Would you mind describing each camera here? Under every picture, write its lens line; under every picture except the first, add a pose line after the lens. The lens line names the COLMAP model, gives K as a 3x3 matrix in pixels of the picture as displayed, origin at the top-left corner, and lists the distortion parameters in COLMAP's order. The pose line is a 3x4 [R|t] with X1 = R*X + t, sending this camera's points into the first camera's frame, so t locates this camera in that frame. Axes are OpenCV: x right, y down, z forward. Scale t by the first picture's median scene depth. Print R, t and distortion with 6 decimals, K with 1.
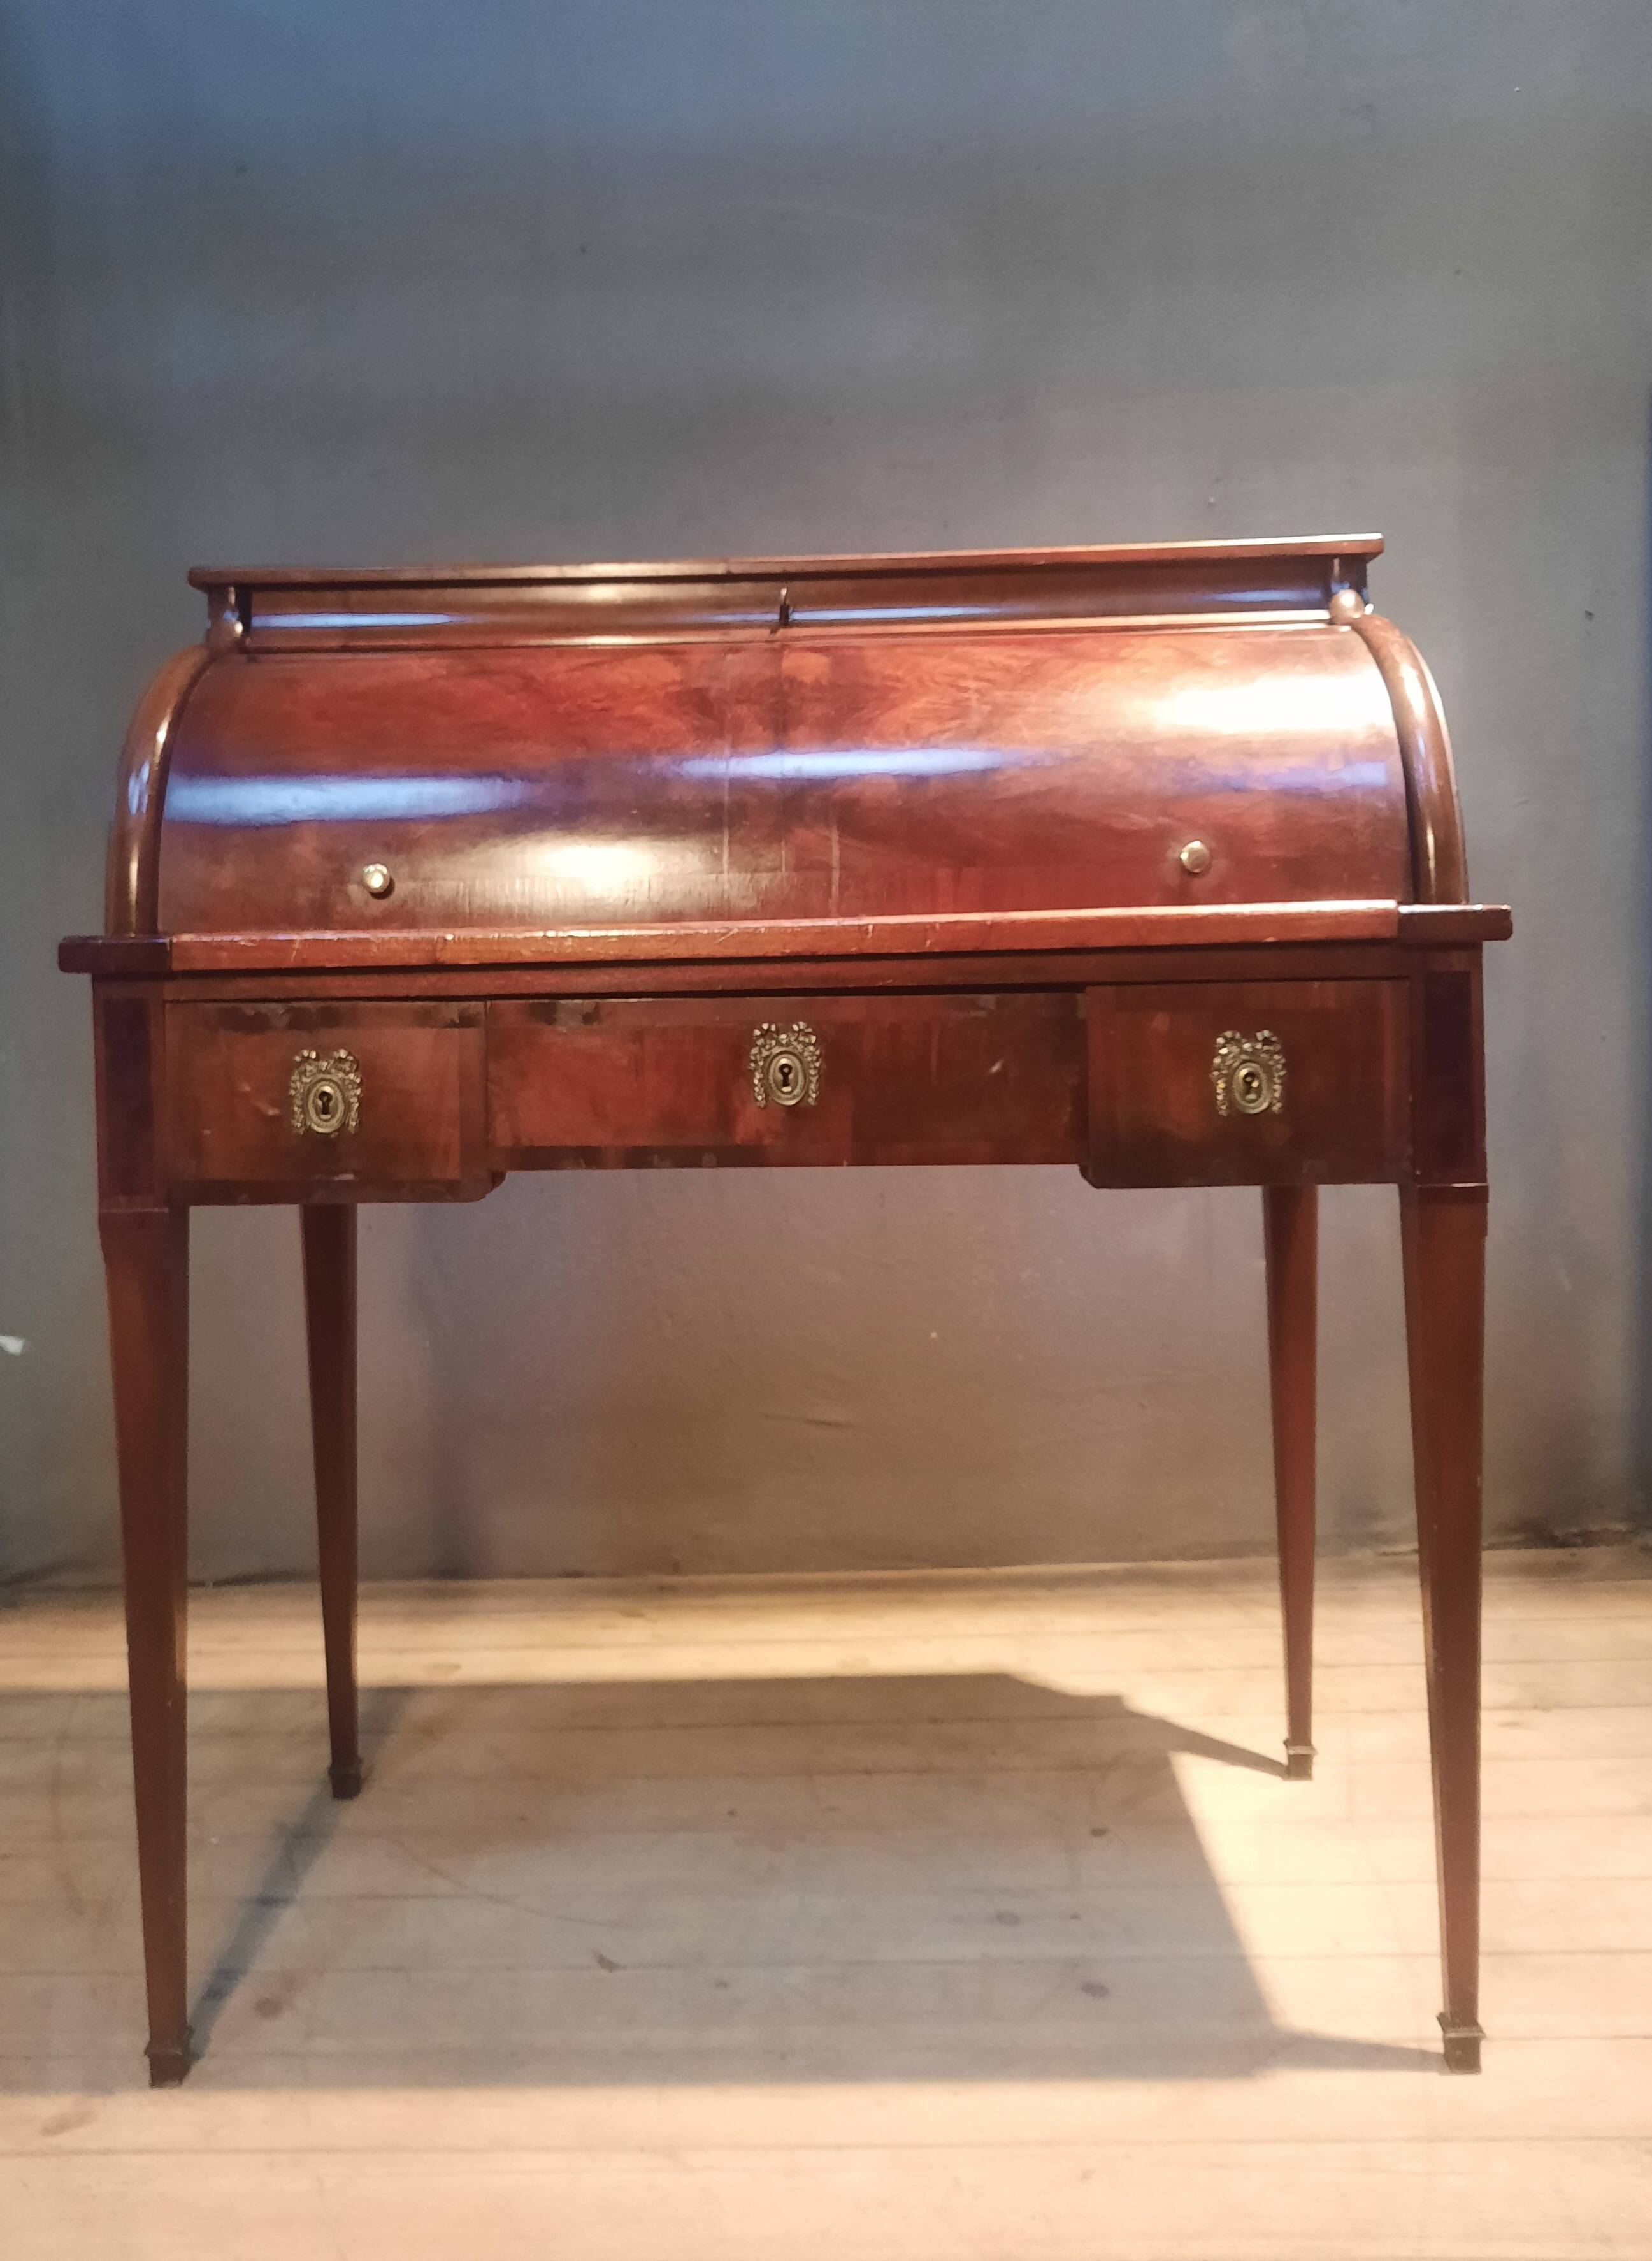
lens RADIAL K [[1788.9, 0, 825.7], [0, 1788.9, 1047.5], [0, 0, 1]] dist [0.004871, -0.002363]
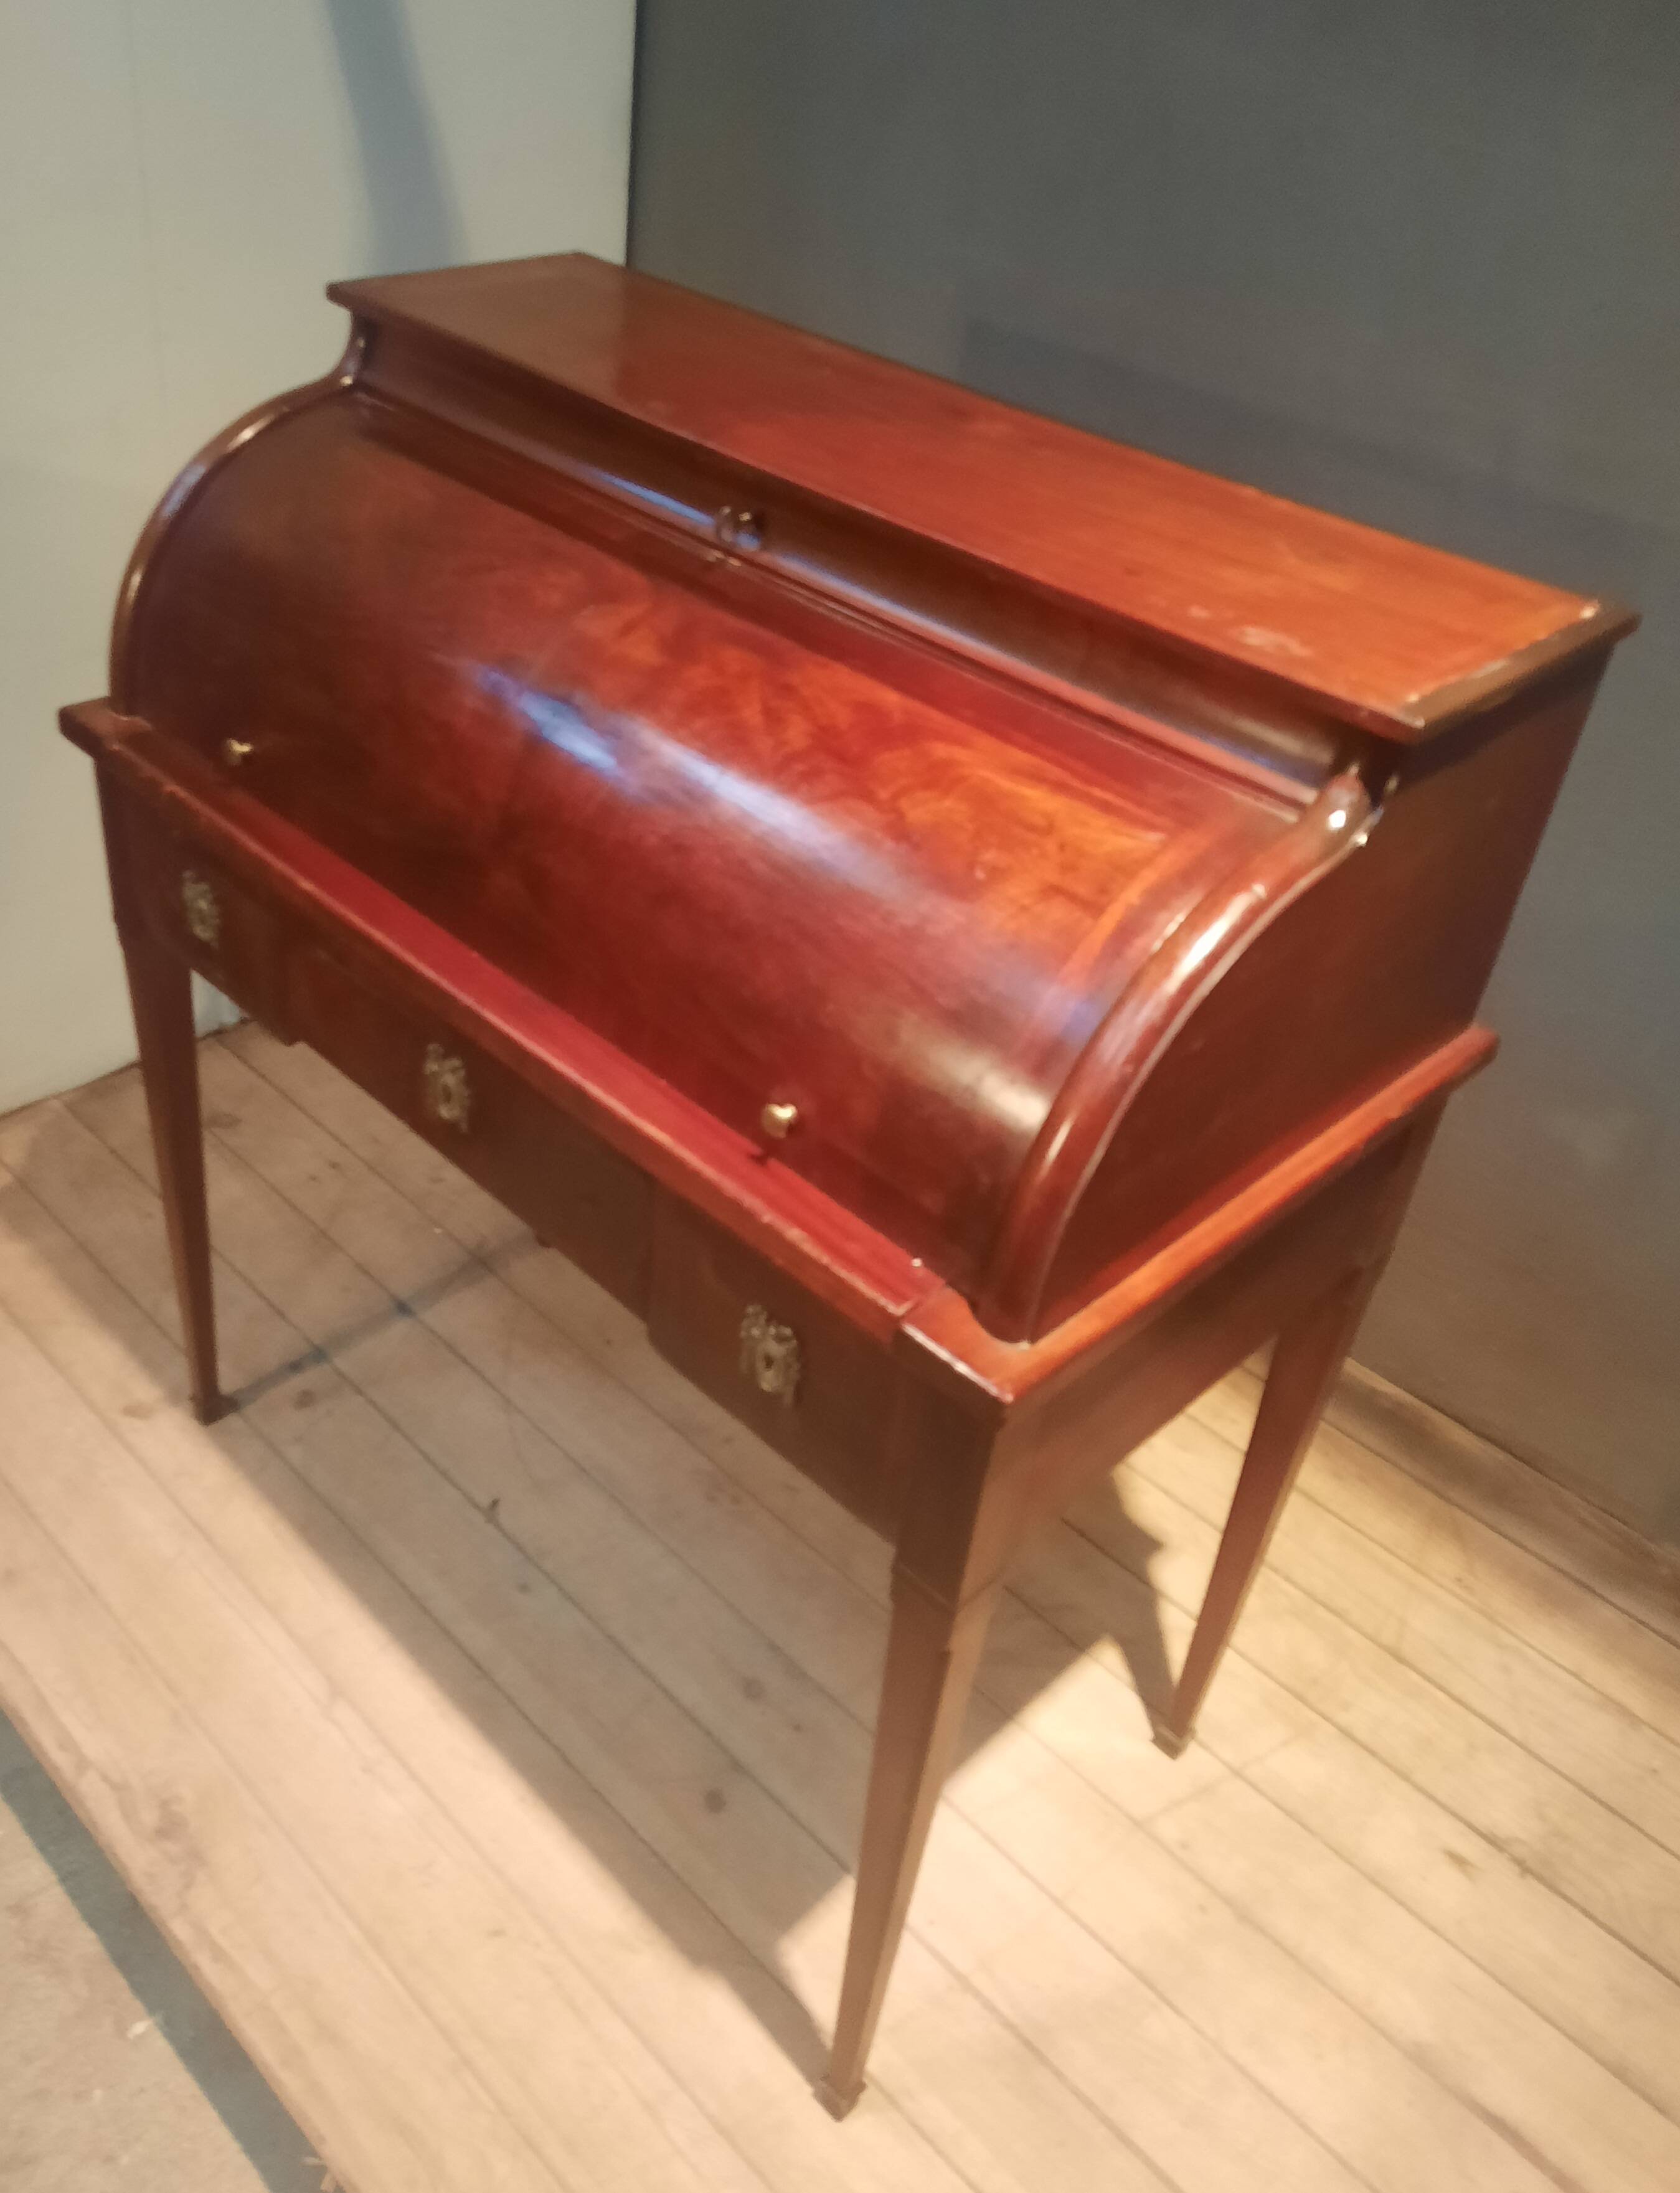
lens RADIAL K [[1738.2, 0, 805.1], [0, 1738.2, 1018.7], [0, 0, 1]] dist [0.052700, -0.052685]
pose [[0.721368, 0.466825, -0.511569, 0.563322], [-0.159004, 0.830578, 0.533721, -0.536102], [0.674052, -0.303667, 0.673379, 0.449336]]
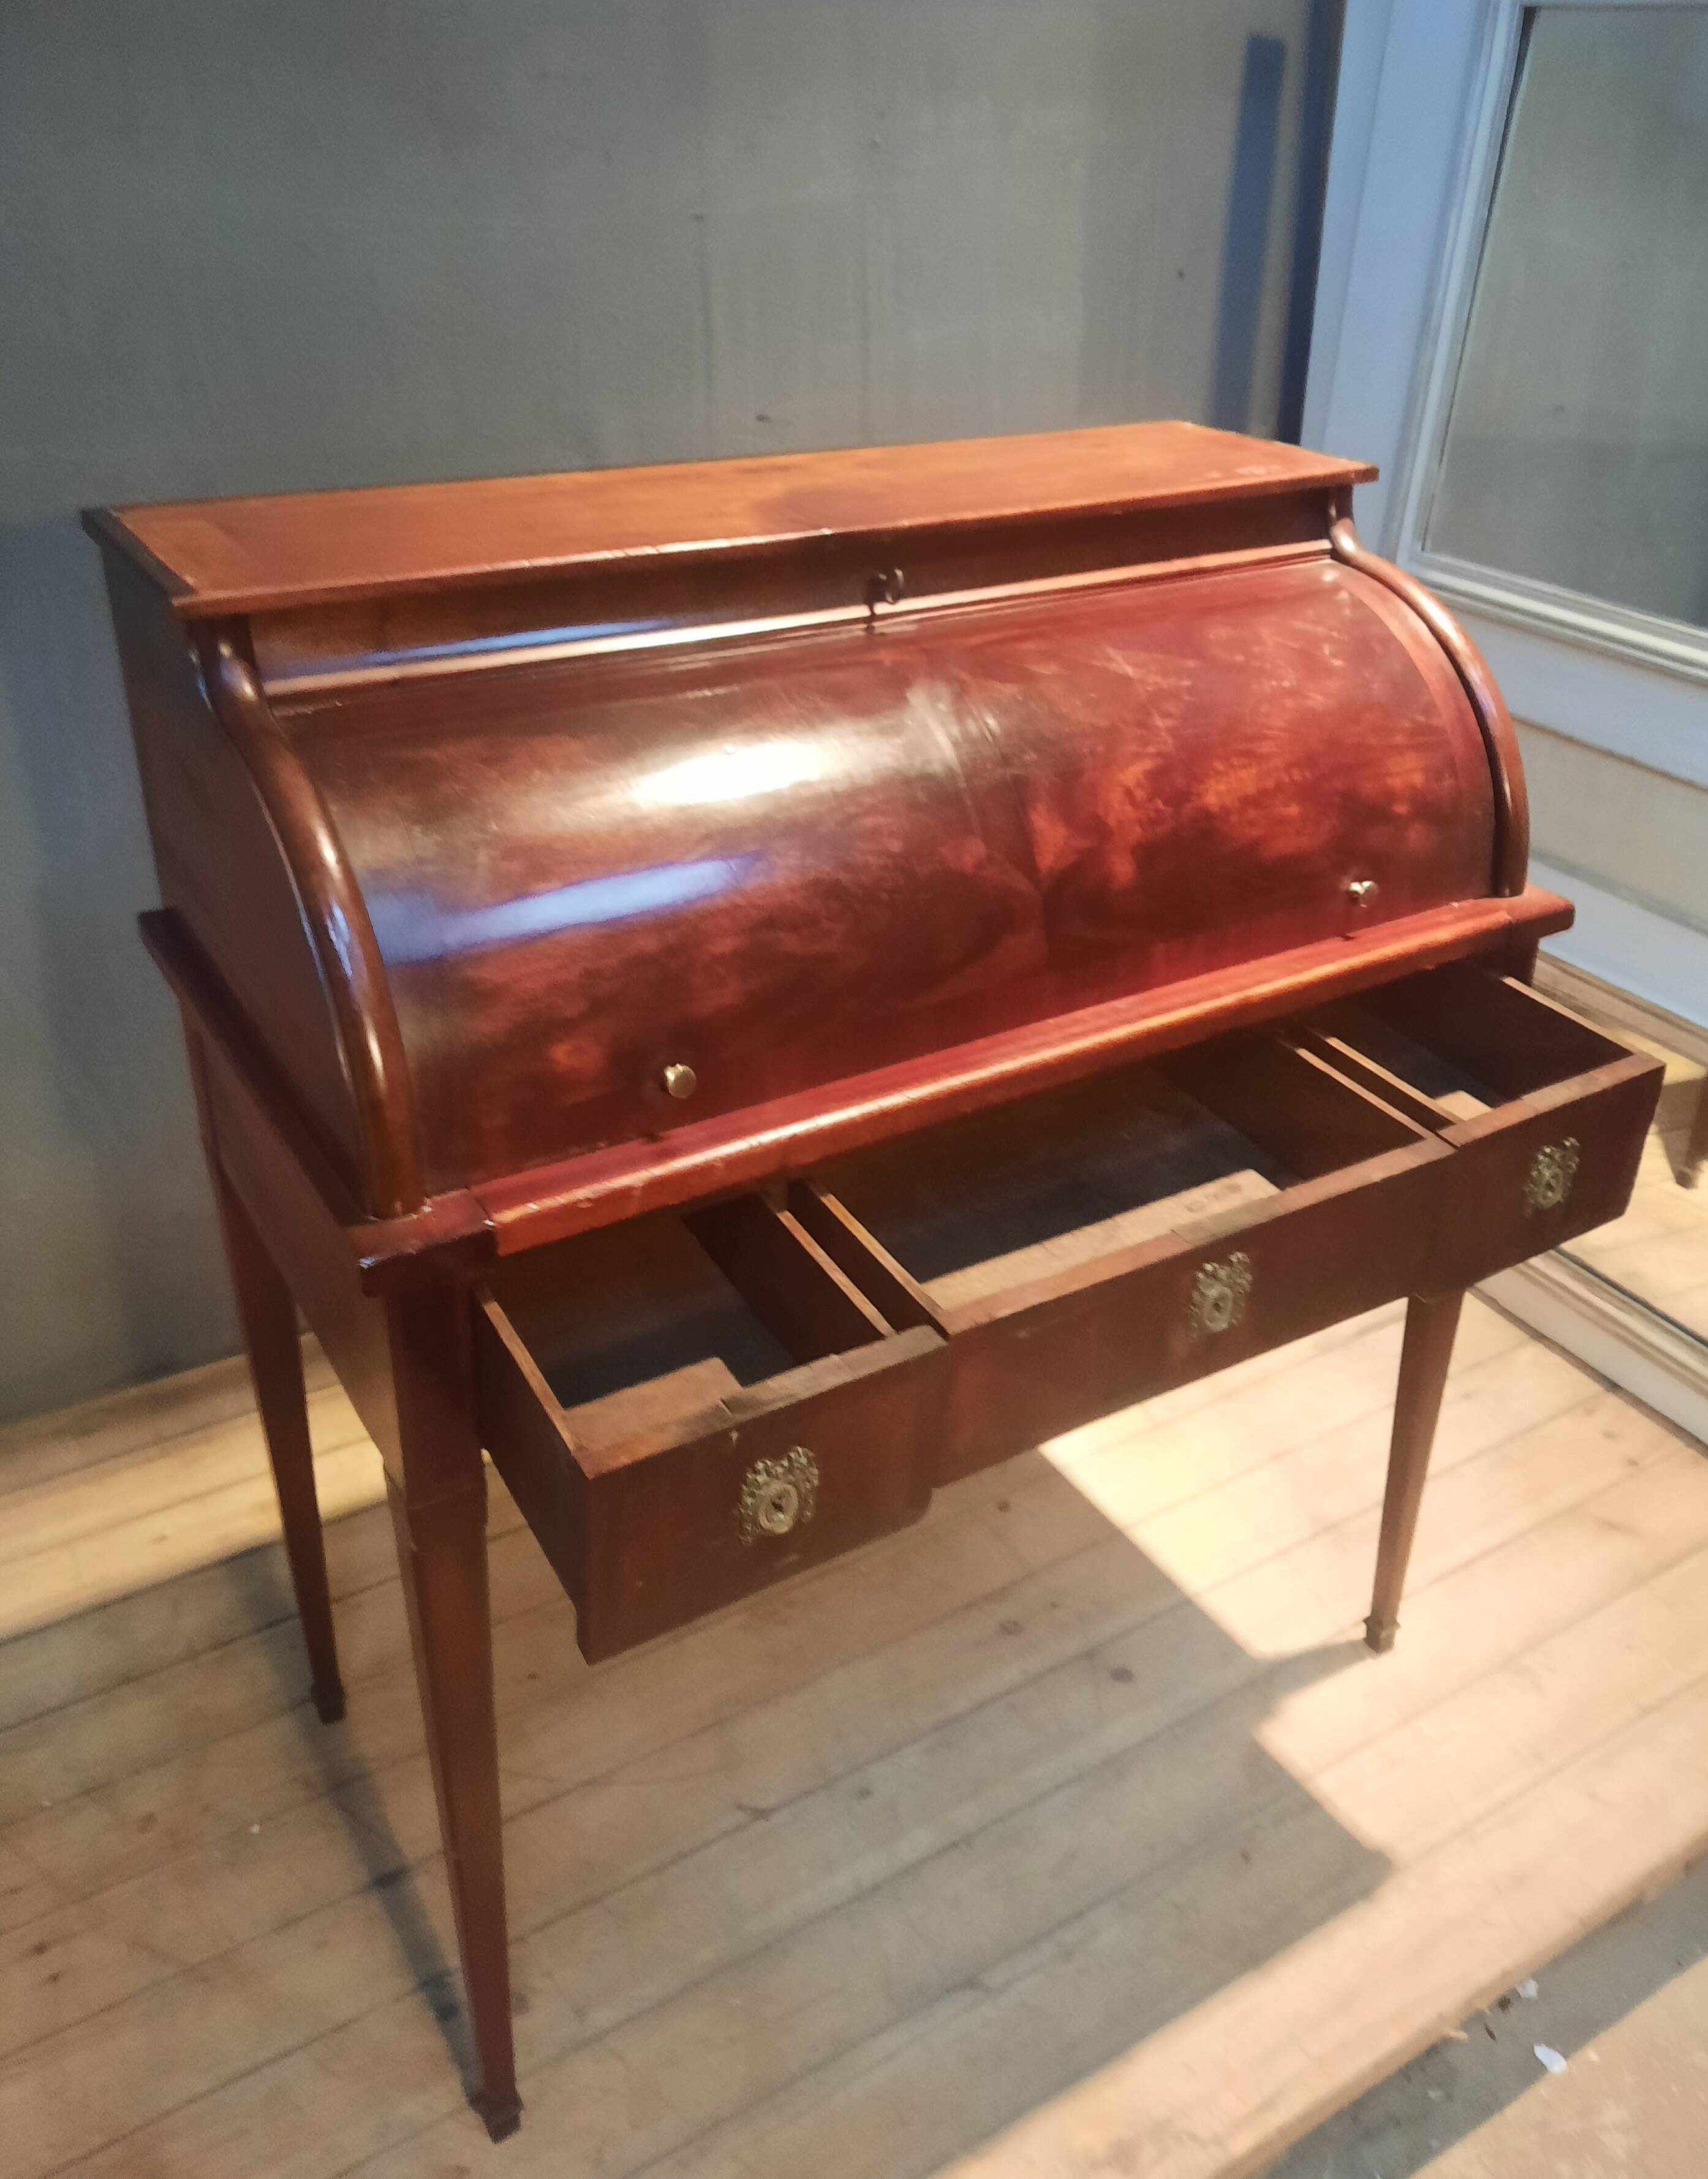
lens RADIAL K [[1718.0, 0, 850.7], [0, 1718.0, 969.8], [0, 0, 1]] dist [0.032064, -0.046170]
pose [[0.852561, -0.200342, 0.482704, -0.534243], [0.005150, 0.926785, 0.375557, -0.425057], [-0.522602, -0.317699, 0.791173, 0.300352]]
